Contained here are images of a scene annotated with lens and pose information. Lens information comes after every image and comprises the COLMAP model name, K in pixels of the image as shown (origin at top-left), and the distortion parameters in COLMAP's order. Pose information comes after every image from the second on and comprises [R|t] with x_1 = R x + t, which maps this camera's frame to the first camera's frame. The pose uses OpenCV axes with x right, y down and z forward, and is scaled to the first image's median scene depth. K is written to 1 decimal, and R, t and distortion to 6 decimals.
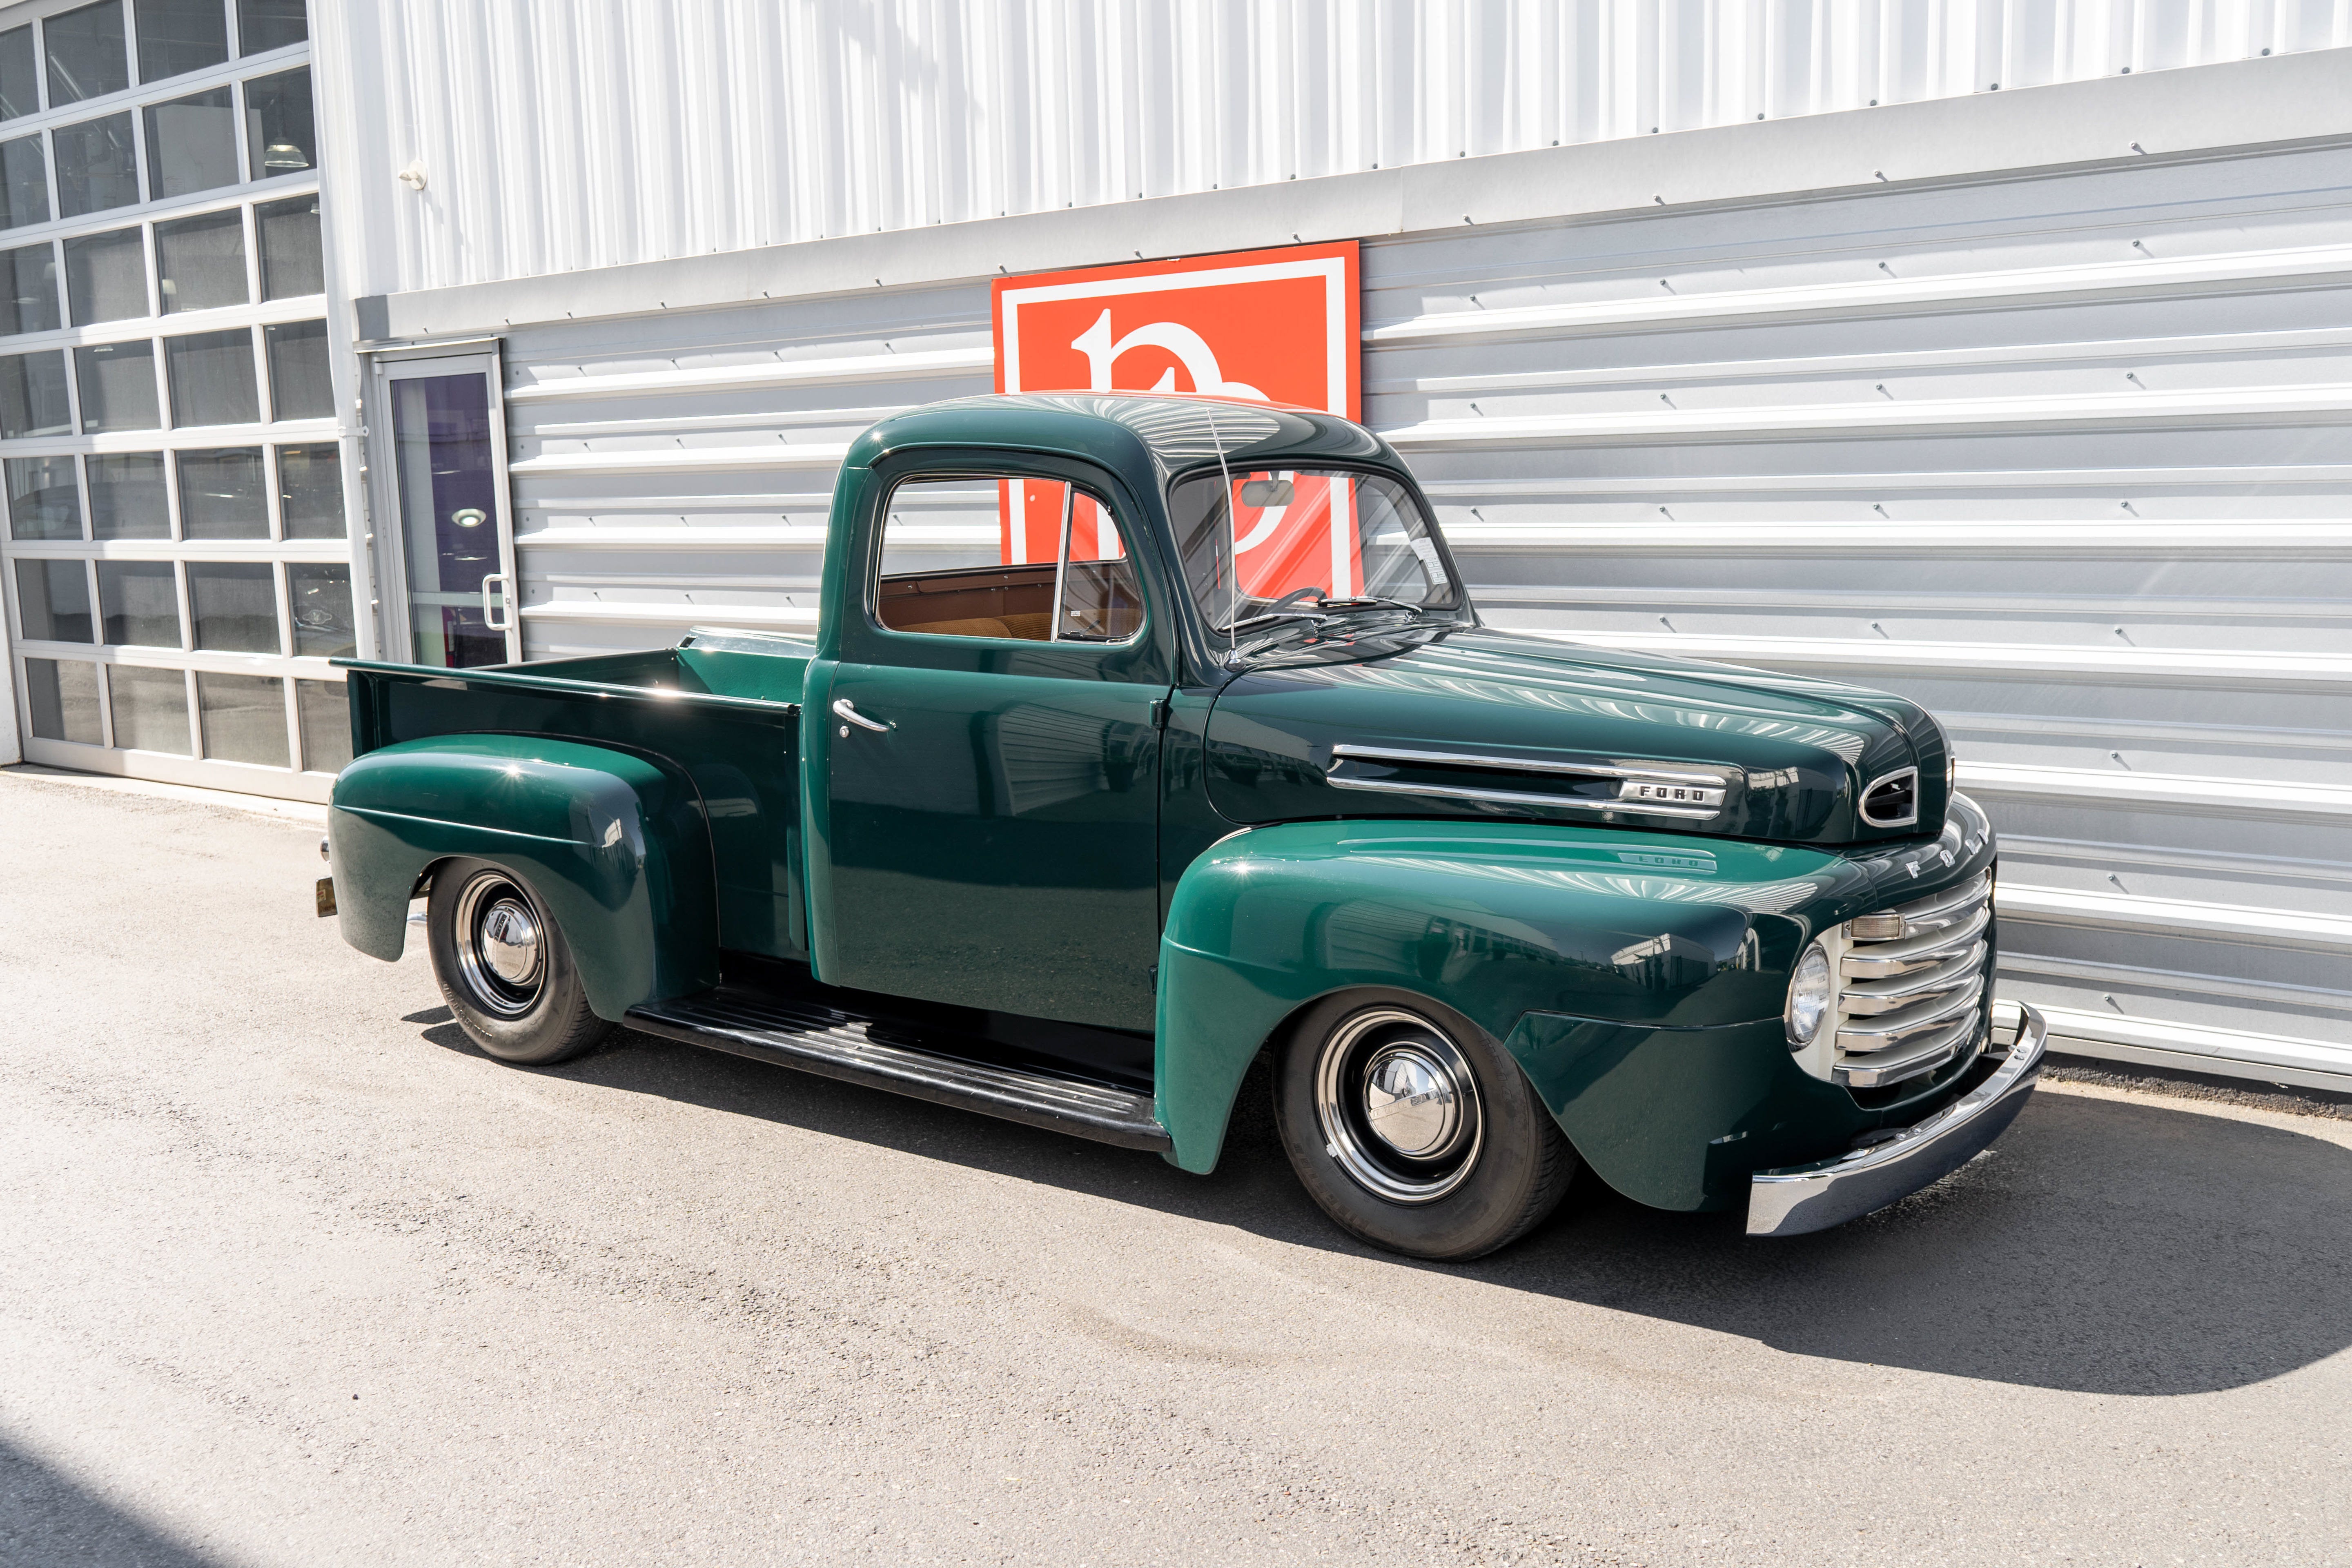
lens RADIAL K [[2252.4, 0, 1176.0], [0, 2252.4, 784.0], [0, 0, 1]] dist [0.000958, -0.000080]
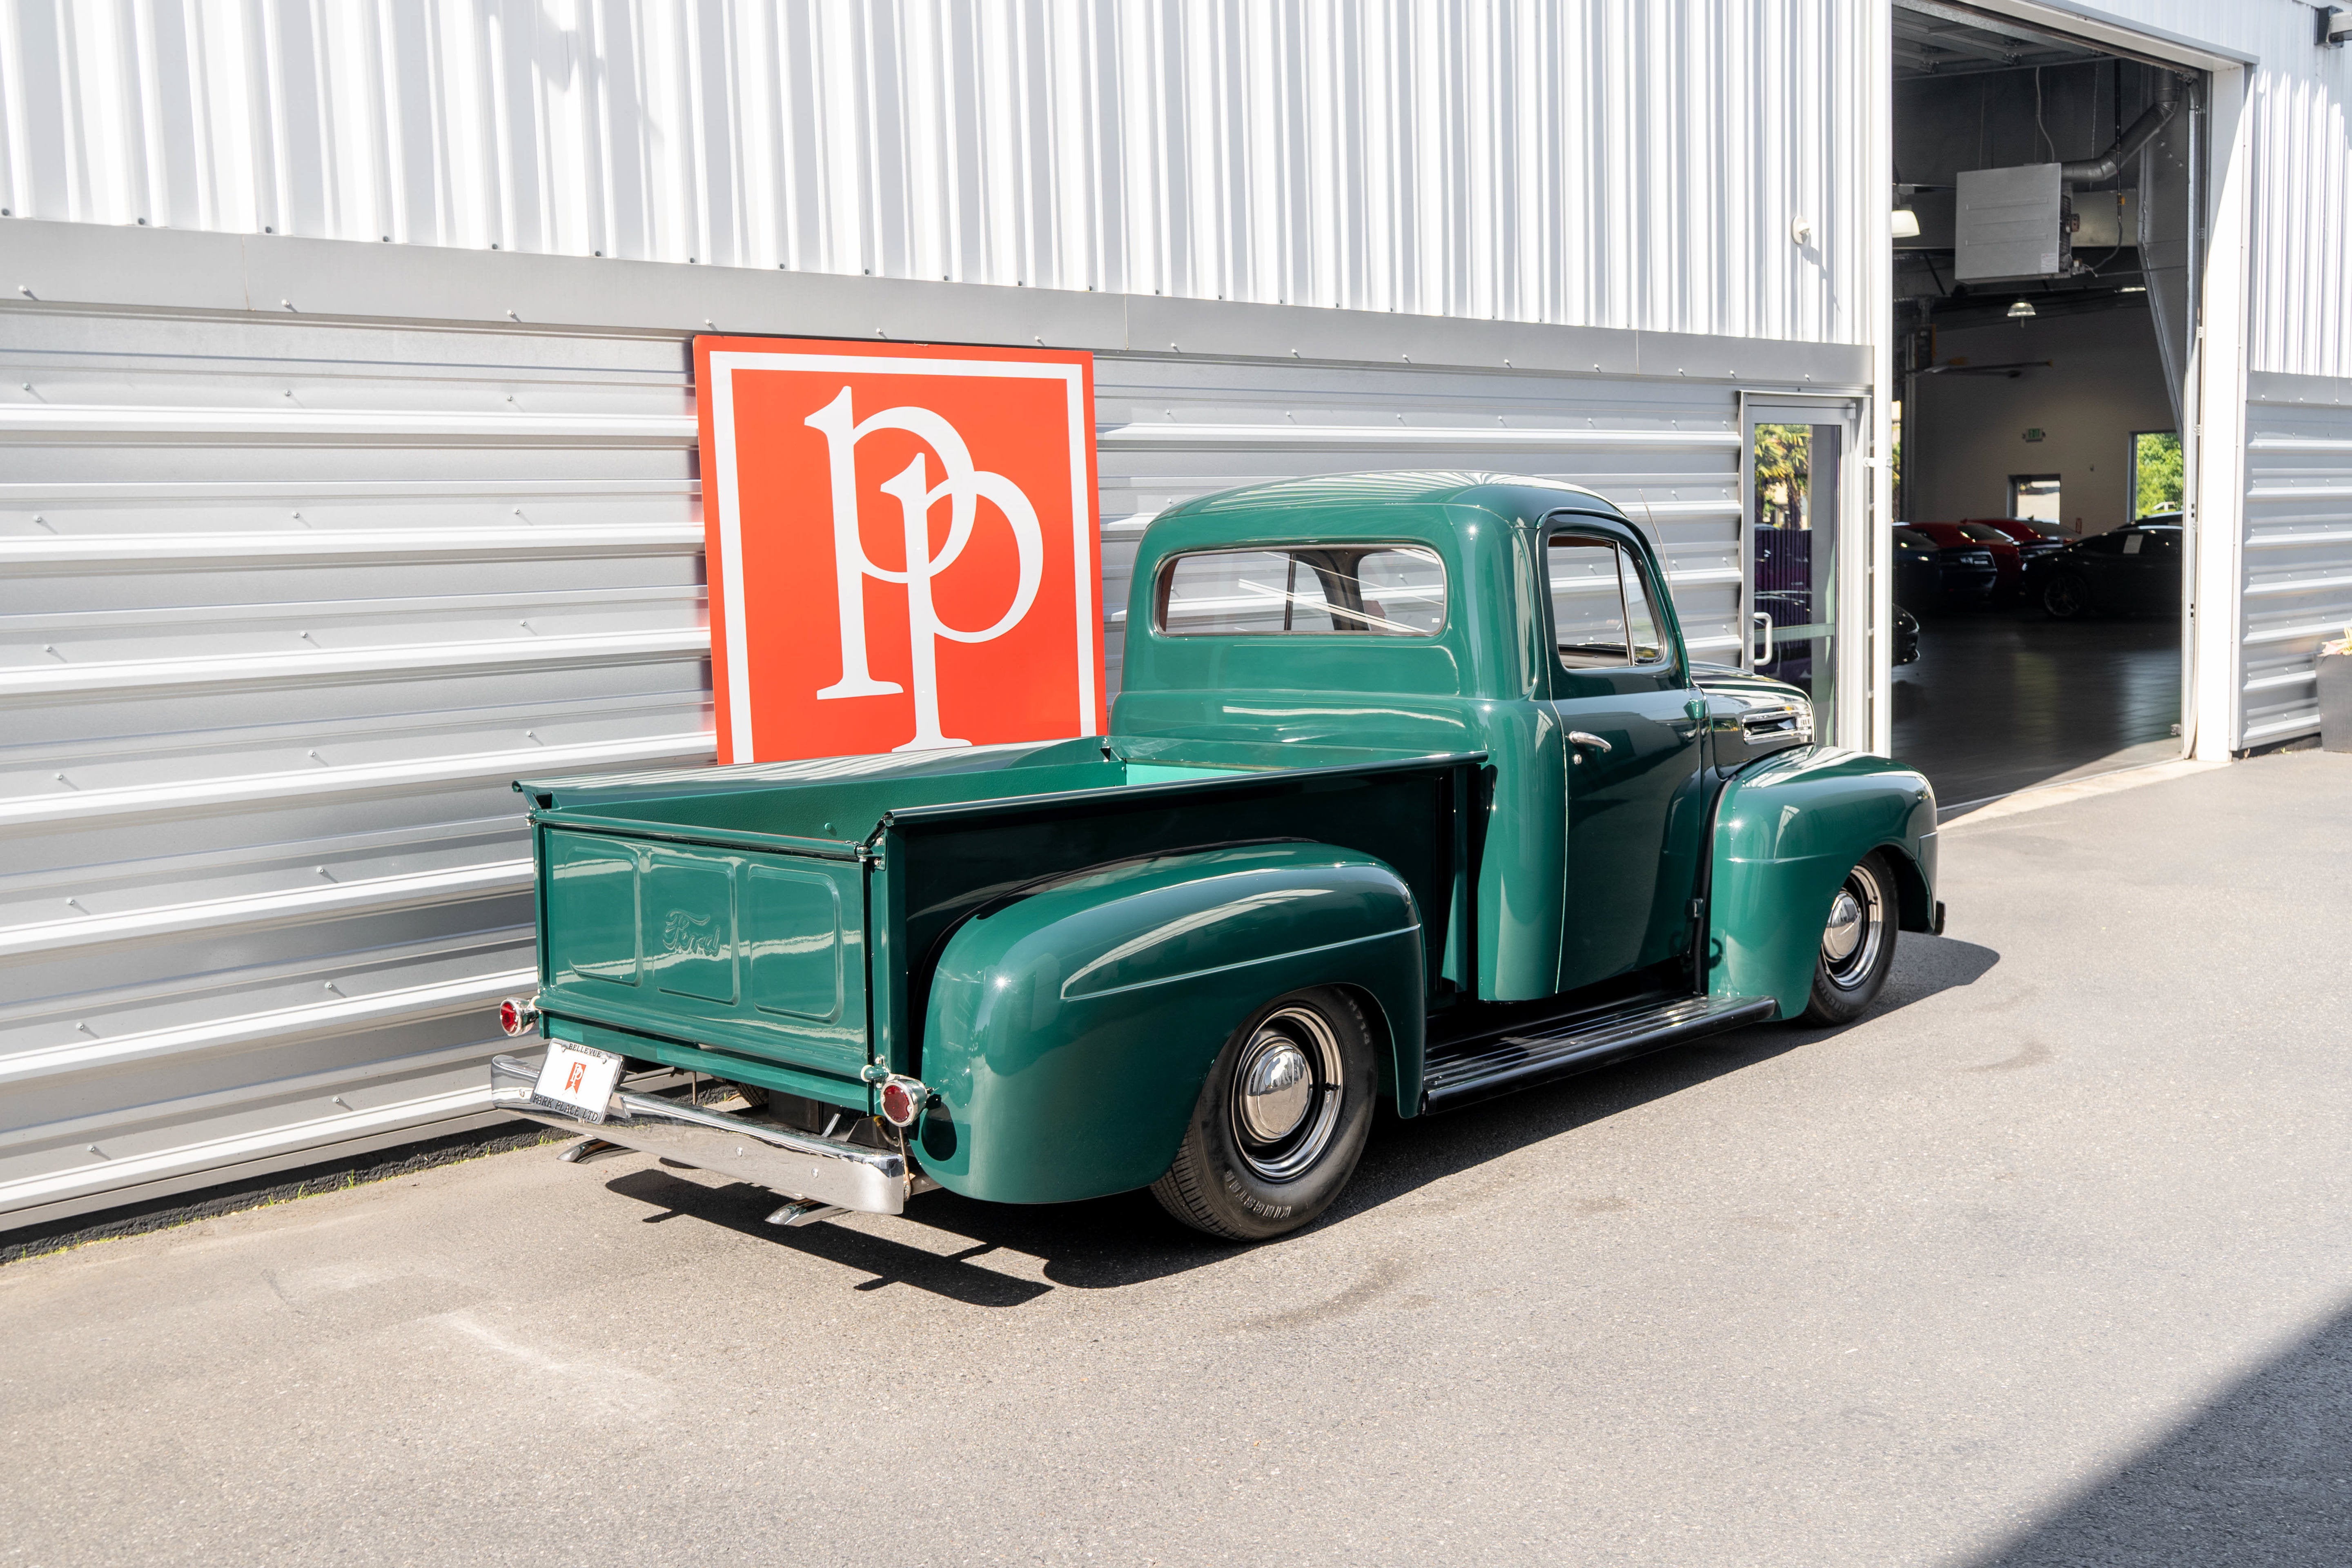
lens RADIAL K [[2252.4, 0, 1176.0], [0, 2252.4, 784.0], [0, 0, 1]] dist [0.000958, -0.000080]
pose [[0.119261, -0.080856, 0.989565, -1.026849], [0.170355, 0.983564, 0.059835, -0.088983], [-0.978139, 0.161441, 0.131075, 0.837309]]
